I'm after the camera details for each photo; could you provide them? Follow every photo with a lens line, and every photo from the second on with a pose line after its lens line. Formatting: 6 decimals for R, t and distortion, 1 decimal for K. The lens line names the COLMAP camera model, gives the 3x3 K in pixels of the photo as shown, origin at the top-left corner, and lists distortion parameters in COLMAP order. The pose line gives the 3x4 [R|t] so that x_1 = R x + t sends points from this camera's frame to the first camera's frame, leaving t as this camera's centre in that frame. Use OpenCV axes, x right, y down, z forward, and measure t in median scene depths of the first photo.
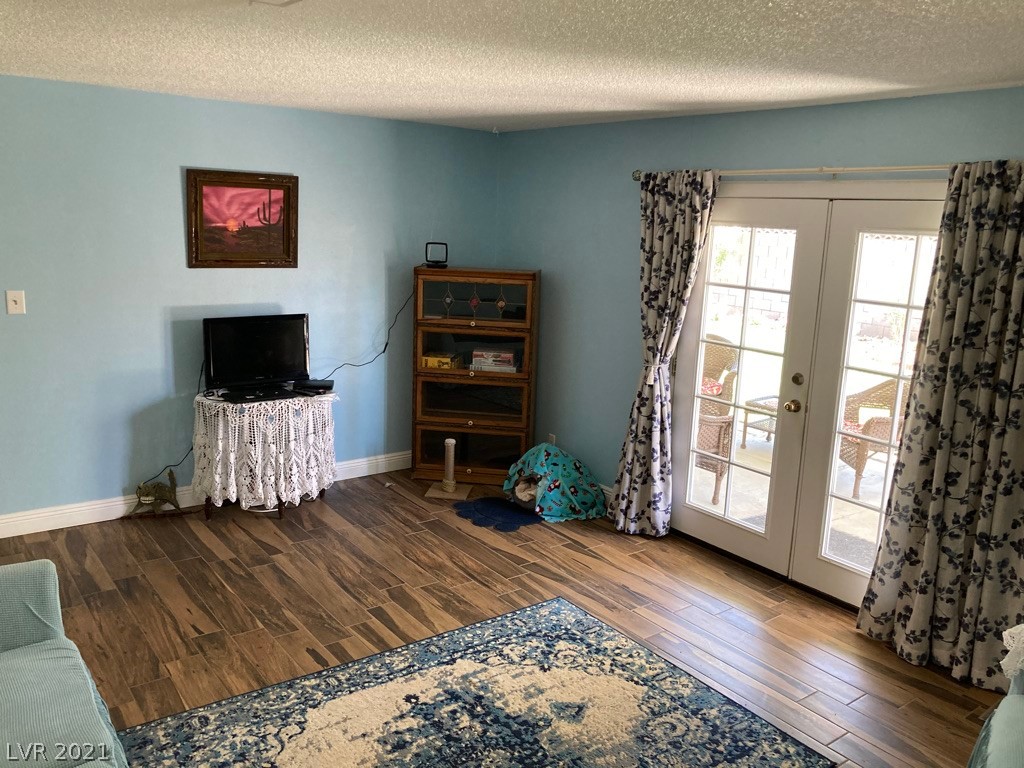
lens RADIAL K [[833.6, 0, 512.0], [0, 833.6, 384.0], [0, 0, 1]] dist [0.054425, -0.061819]
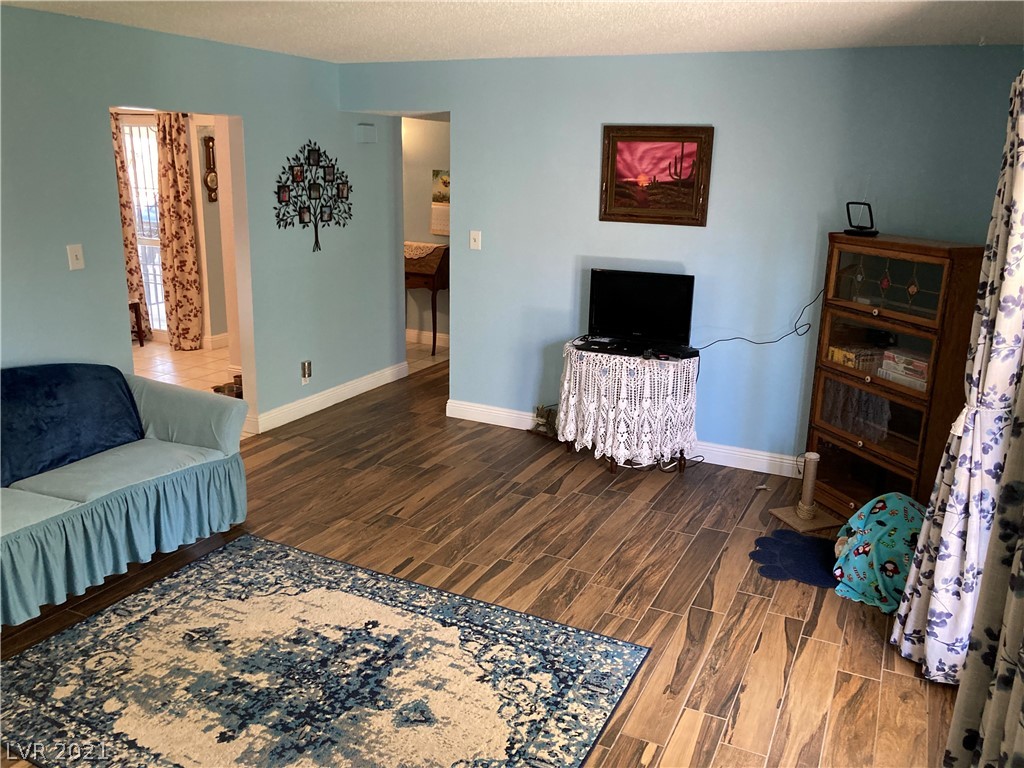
lens RADIAL K [[833.6, 0, 512.0], [0, 833.6, 384.0], [0, 0, 1]] dist [0.054425, -0.061819]
pose [[0.465017, 0.205298, -0.861169, 0.532986], [-0.184114, 0.973899, 0.132753, -0.057382], [0.865945, 0.096821, 0.490678, 0.409792]]
